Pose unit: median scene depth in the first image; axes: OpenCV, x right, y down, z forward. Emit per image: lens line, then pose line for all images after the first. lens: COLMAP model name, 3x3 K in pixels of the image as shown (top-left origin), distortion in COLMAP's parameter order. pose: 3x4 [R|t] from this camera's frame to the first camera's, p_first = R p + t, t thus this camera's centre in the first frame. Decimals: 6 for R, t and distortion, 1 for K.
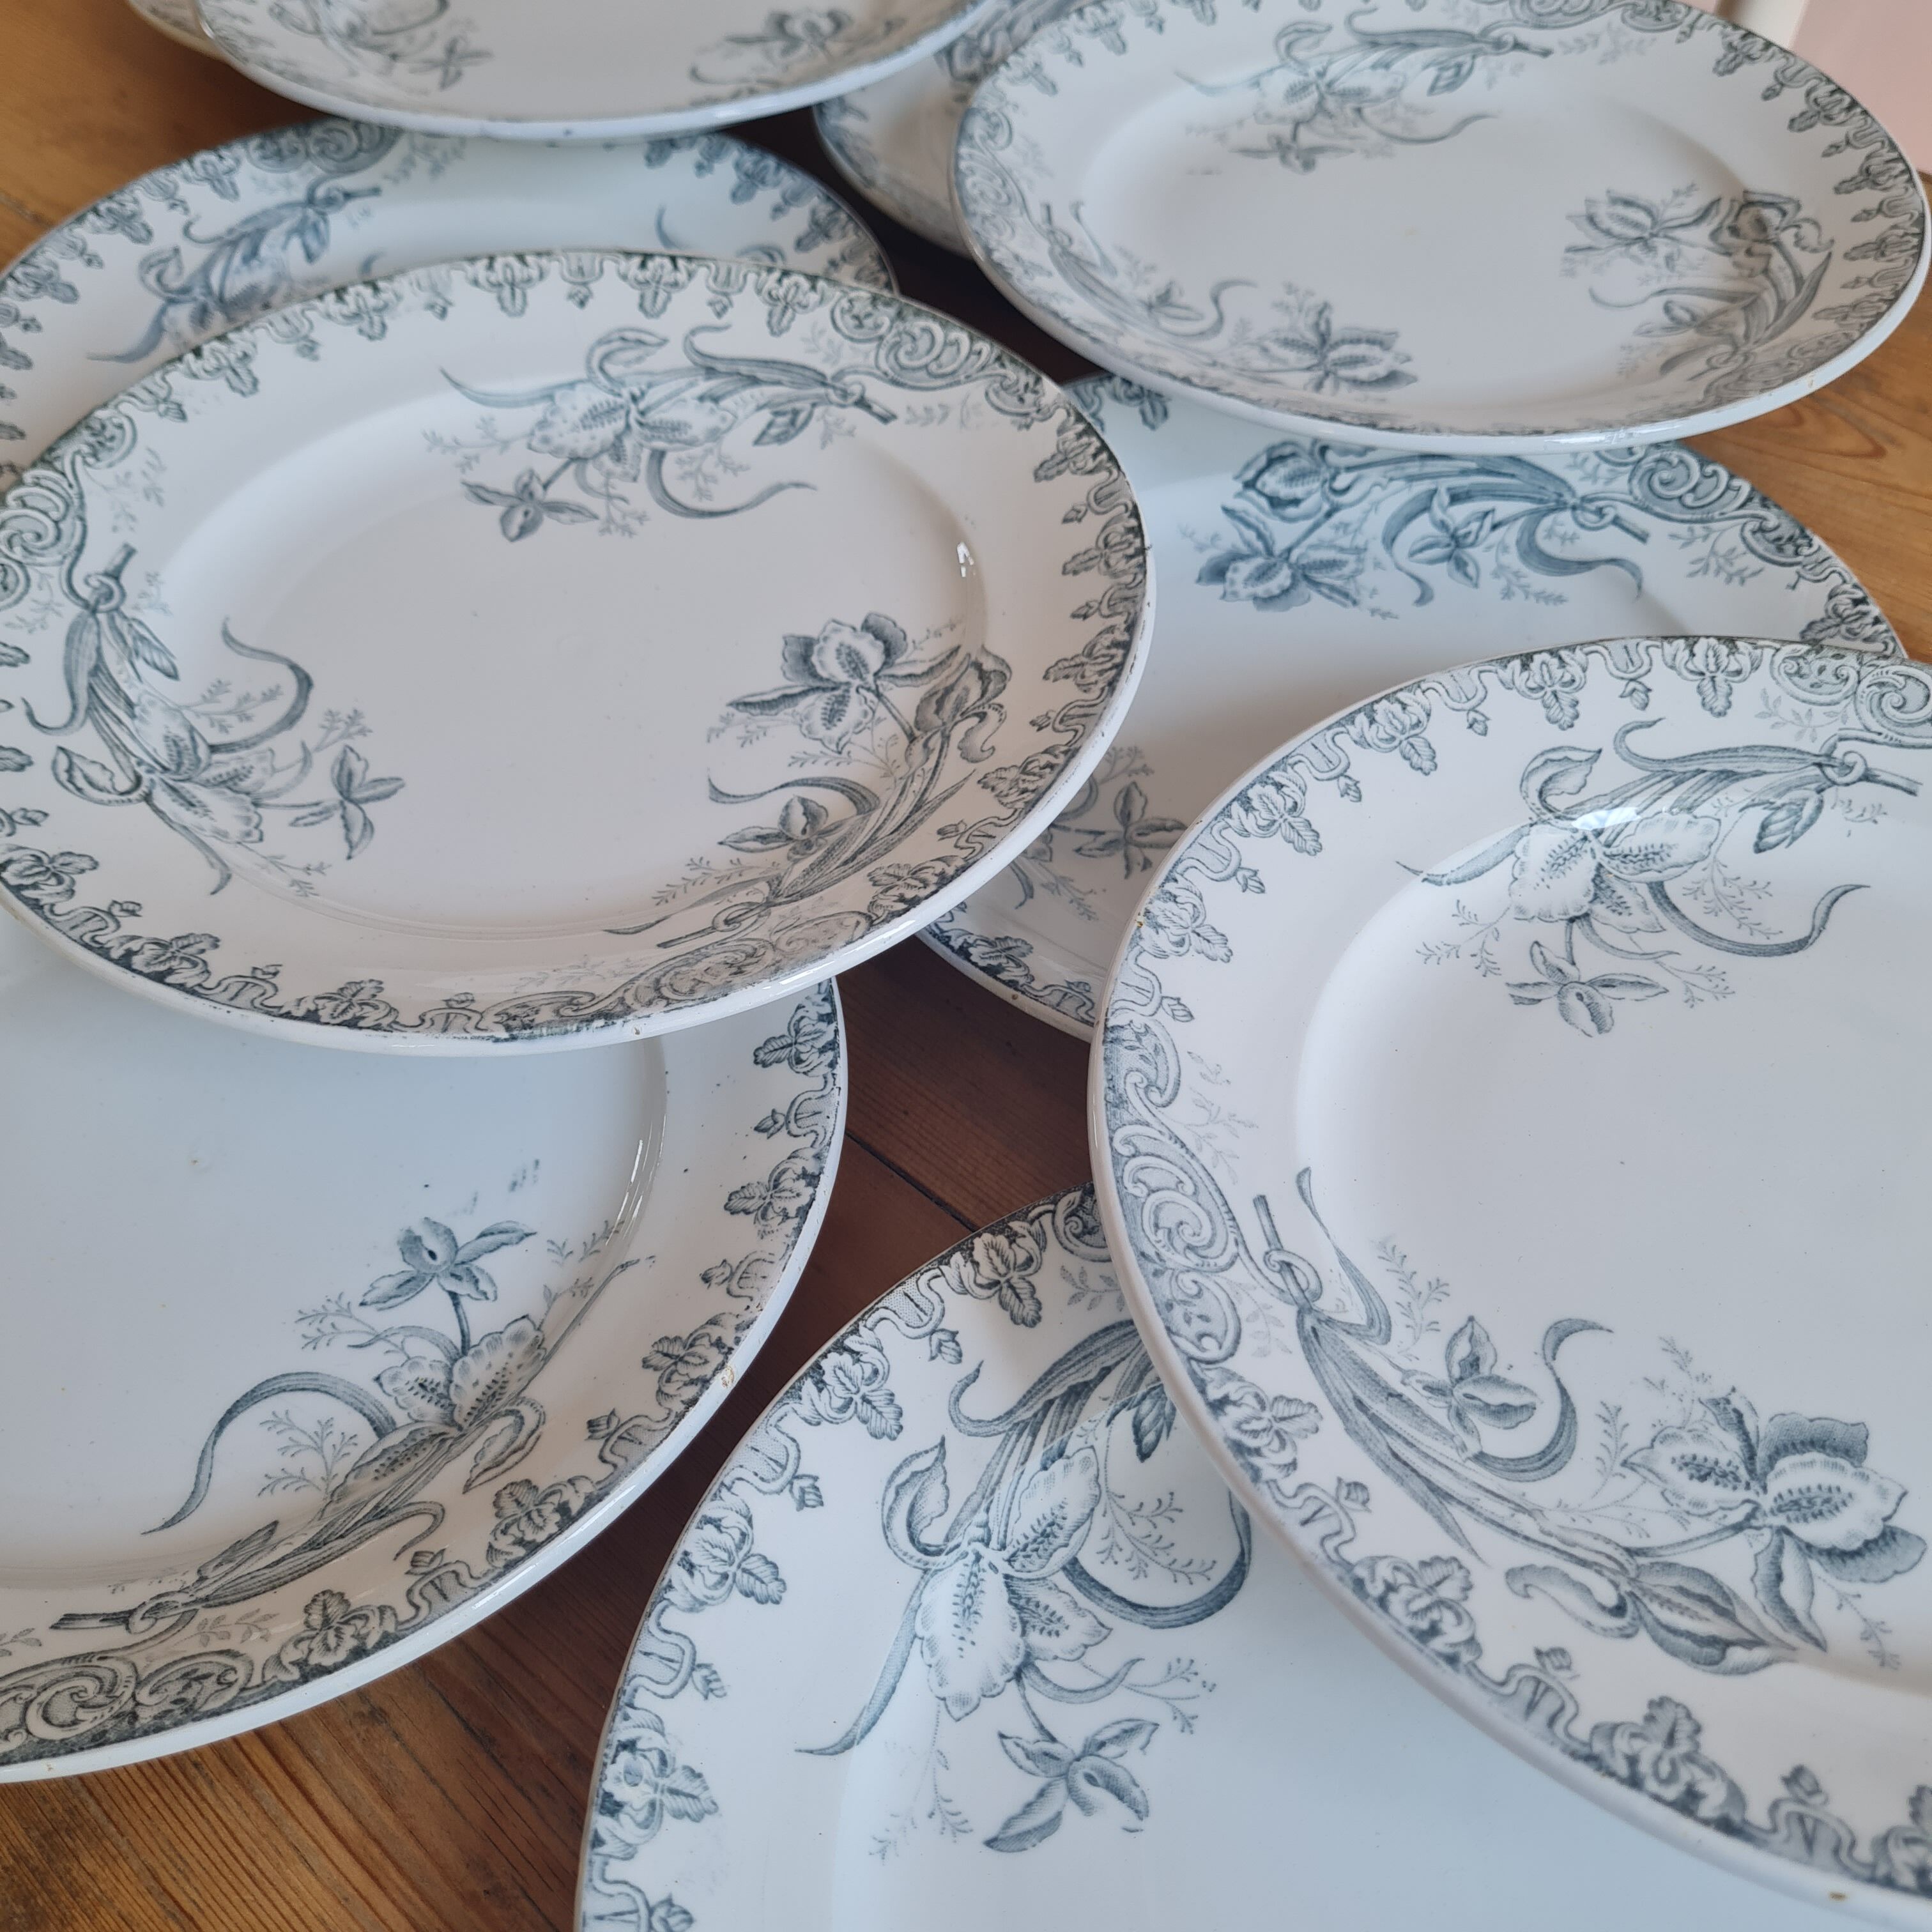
lens RADIAL K [[2058.4, 0, 966.0], [0, 2058.4, 966.0], [0, 0, 1]] dist [0.010550, -0.006333]
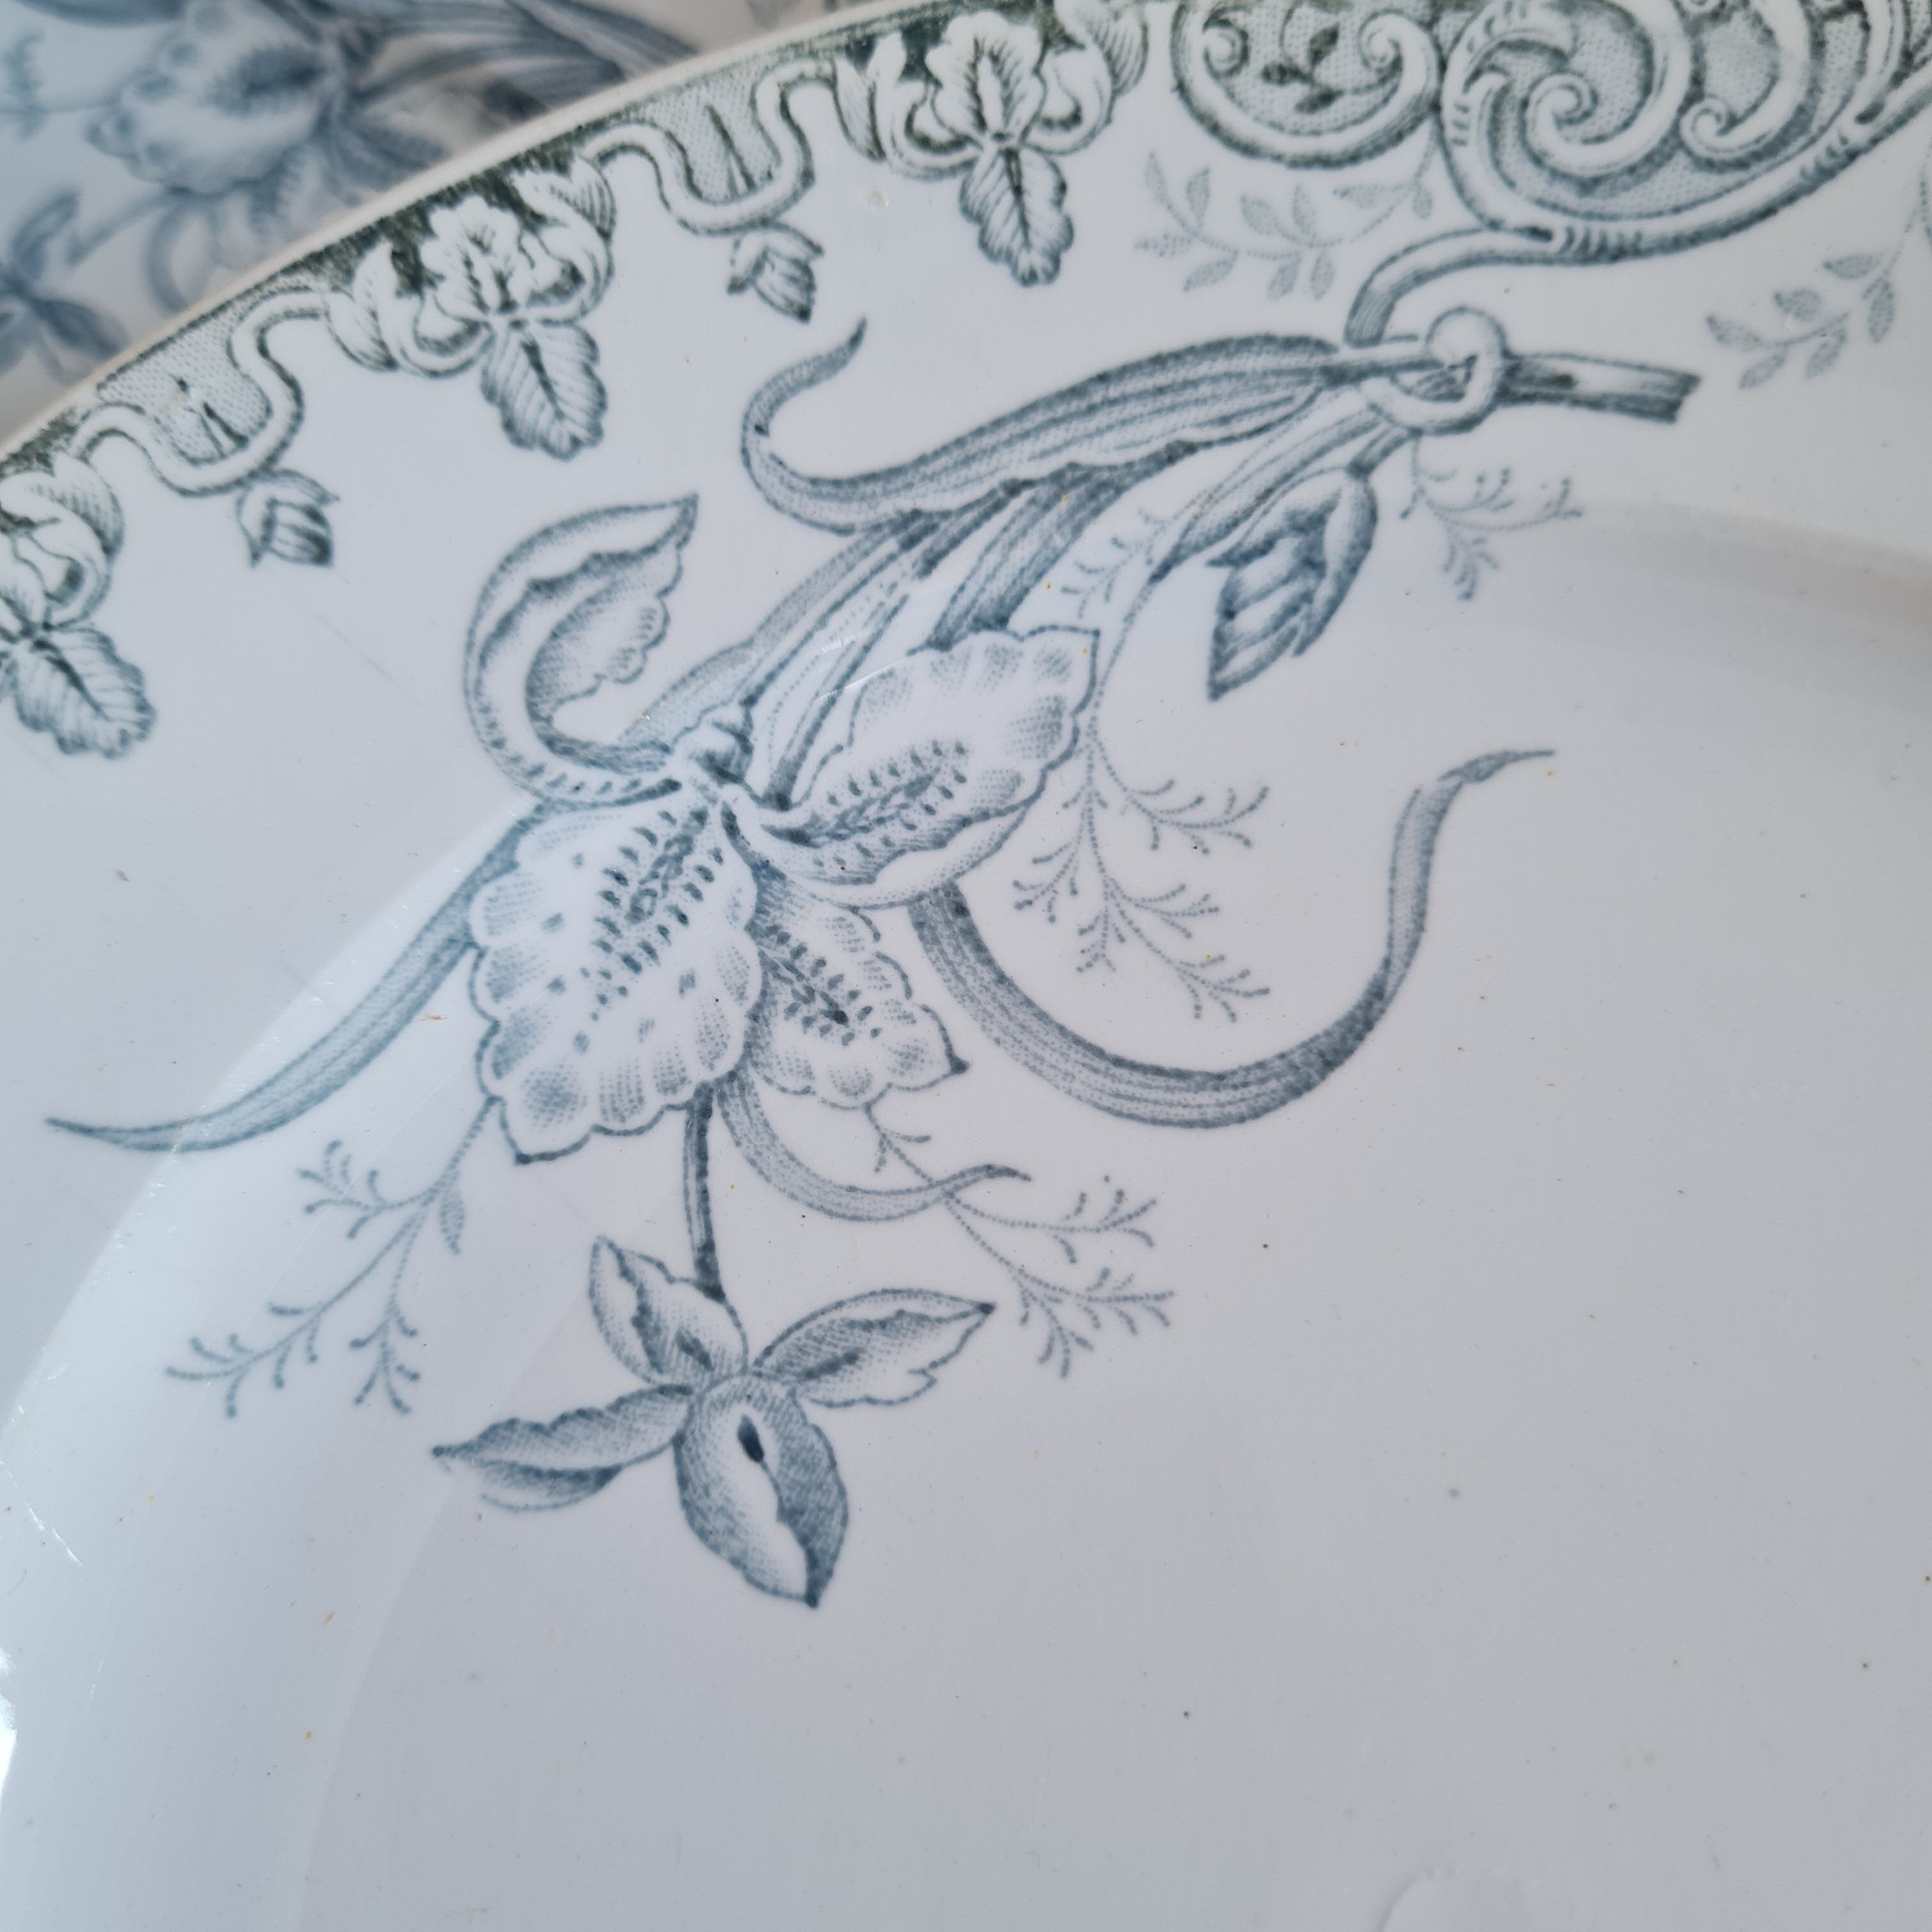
lens RADIAL K [[2204.7, 0, 966.0], [0, 2204.7, 966.0], [0, 0, 1]] dist [-0.036551, -0.017850]
pose [[0.821765, -0.556403, 0.122950, -0.215164], [0.477362, 0.790031, 0.384678, -0.408406], [-0.311171, -0.257424, 0.914826, 0.843280]]
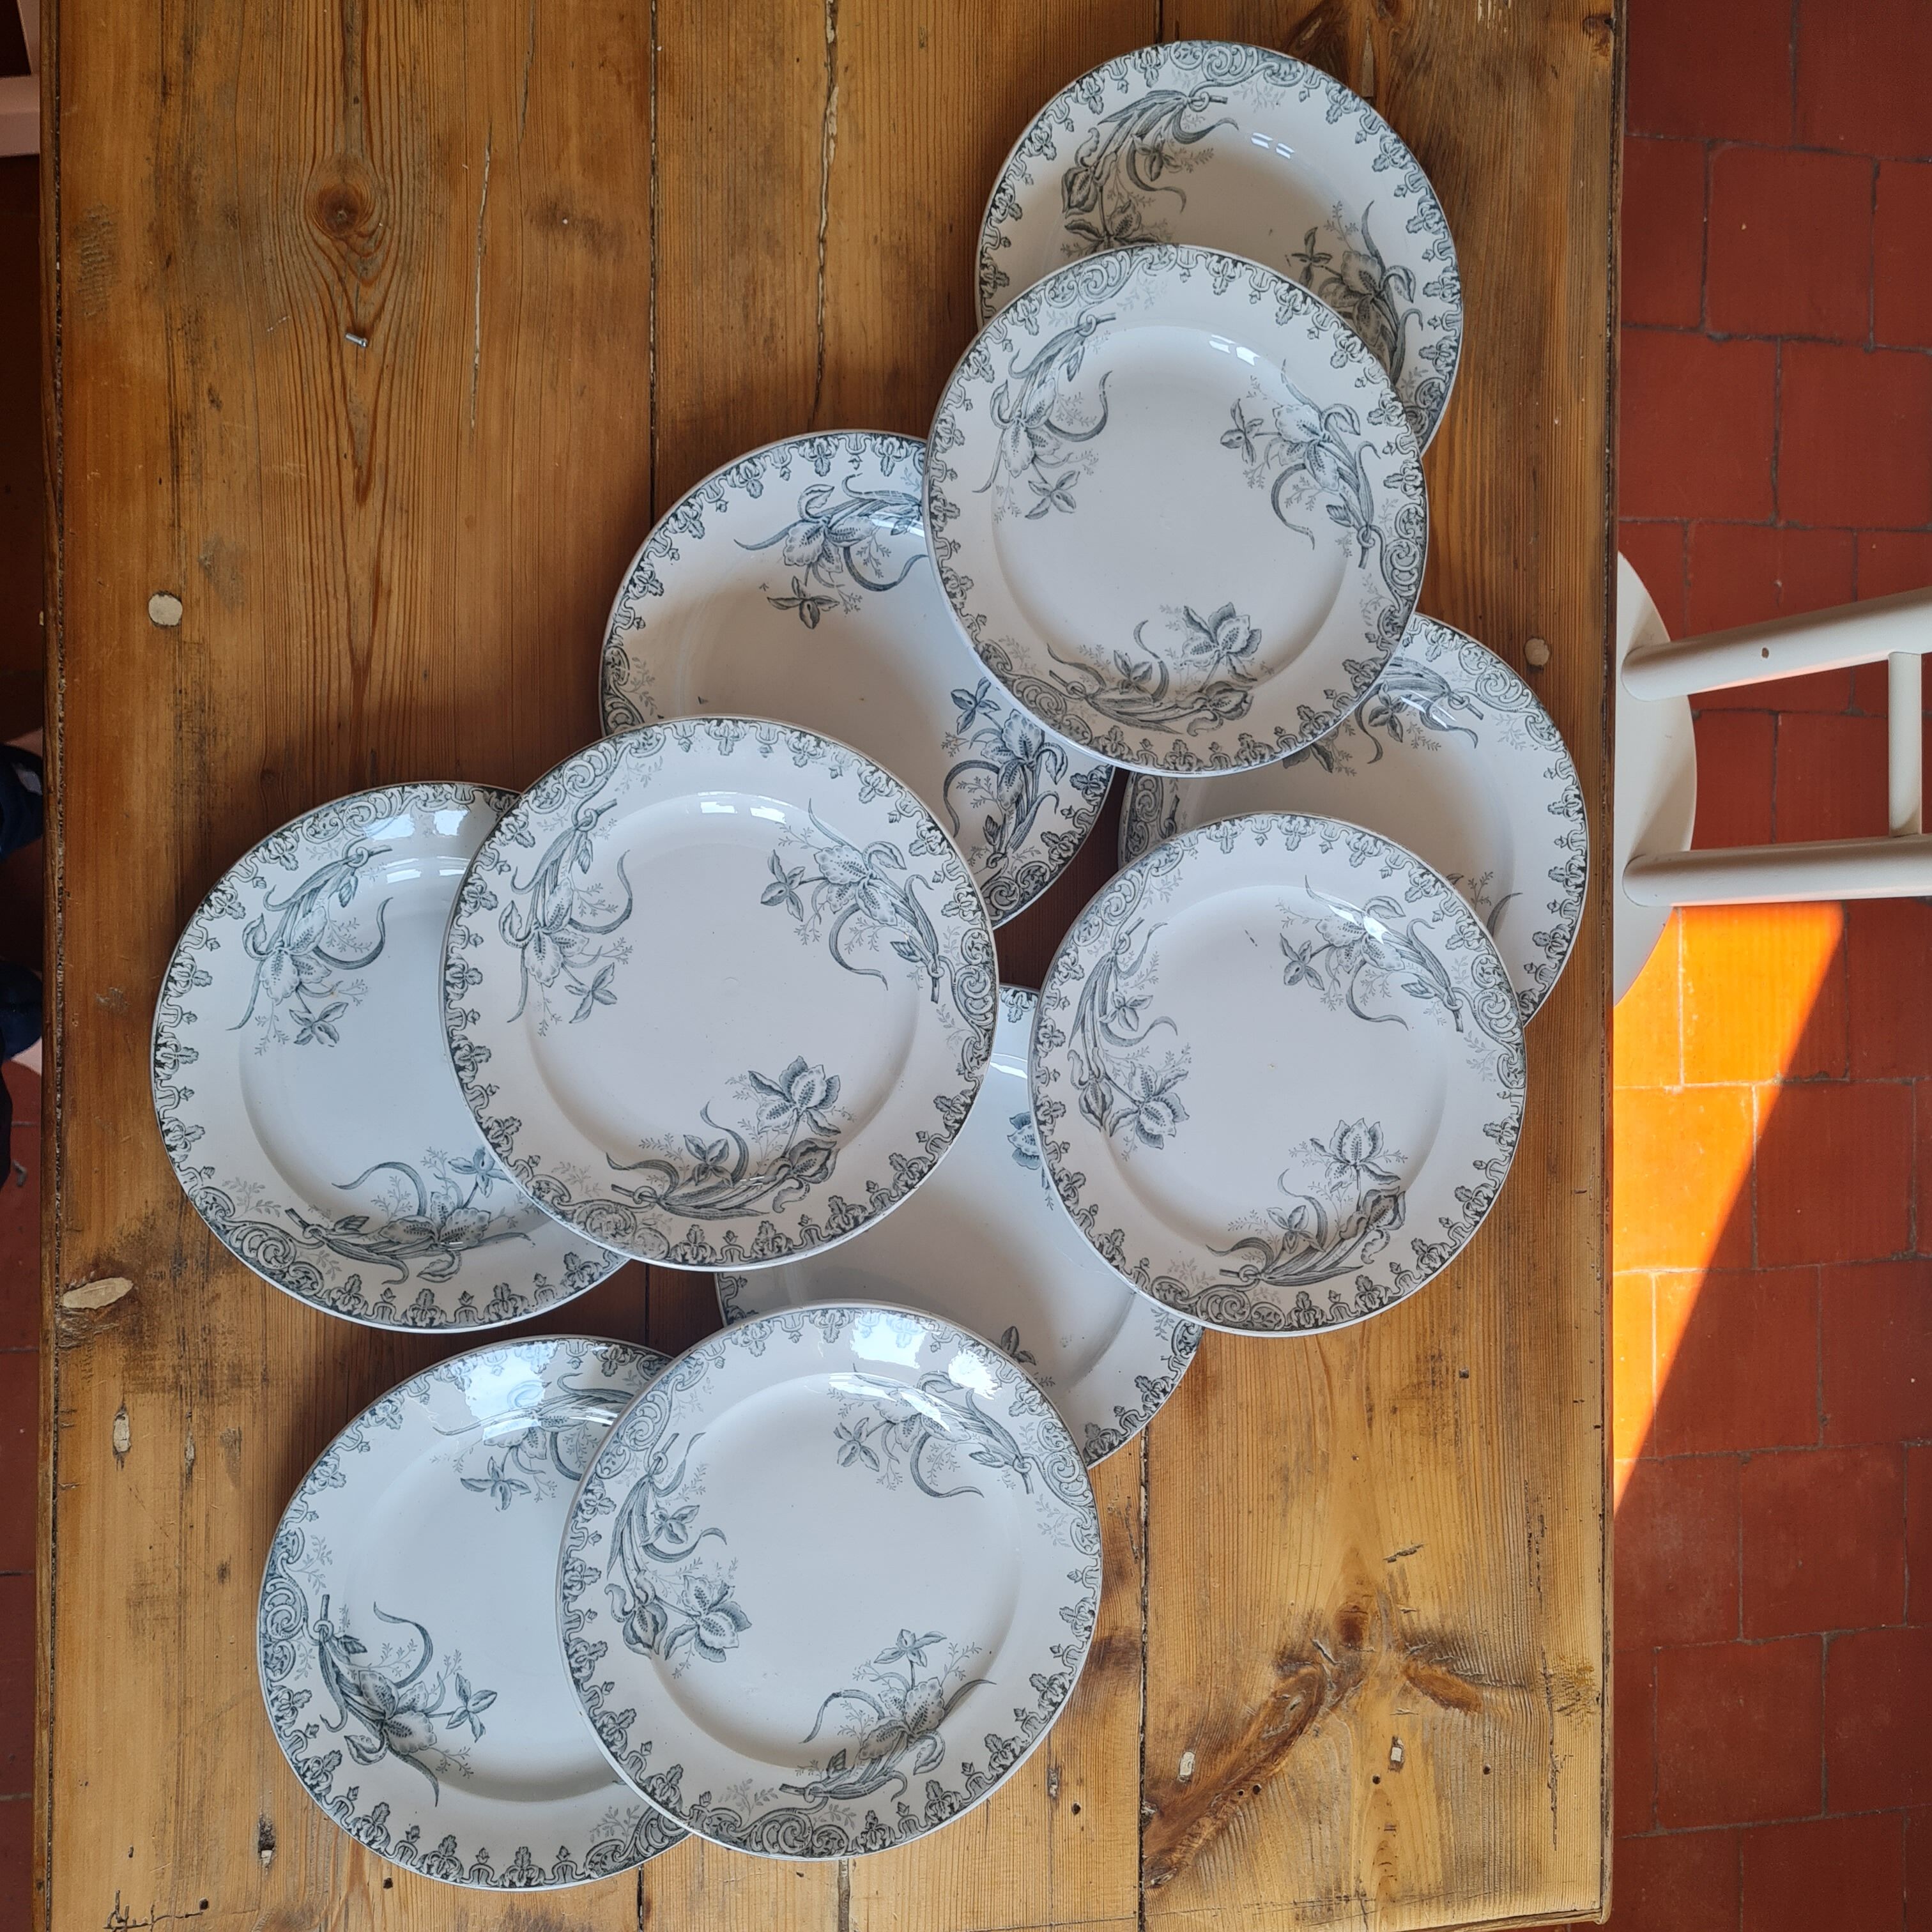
lens RADIAL K [[2028.0, 0, 945.7], [0, 2028.0, 1018.0], [0, 0, 1]] dist [0.022867, 0.017667]
pose [[0.652884, 0.741195, 0.156120, -0.365344], [-0.689509, 0.496233, 0.527570, -1.465790], [0.313561, -0.452088, 0.835043, -0.722086]]
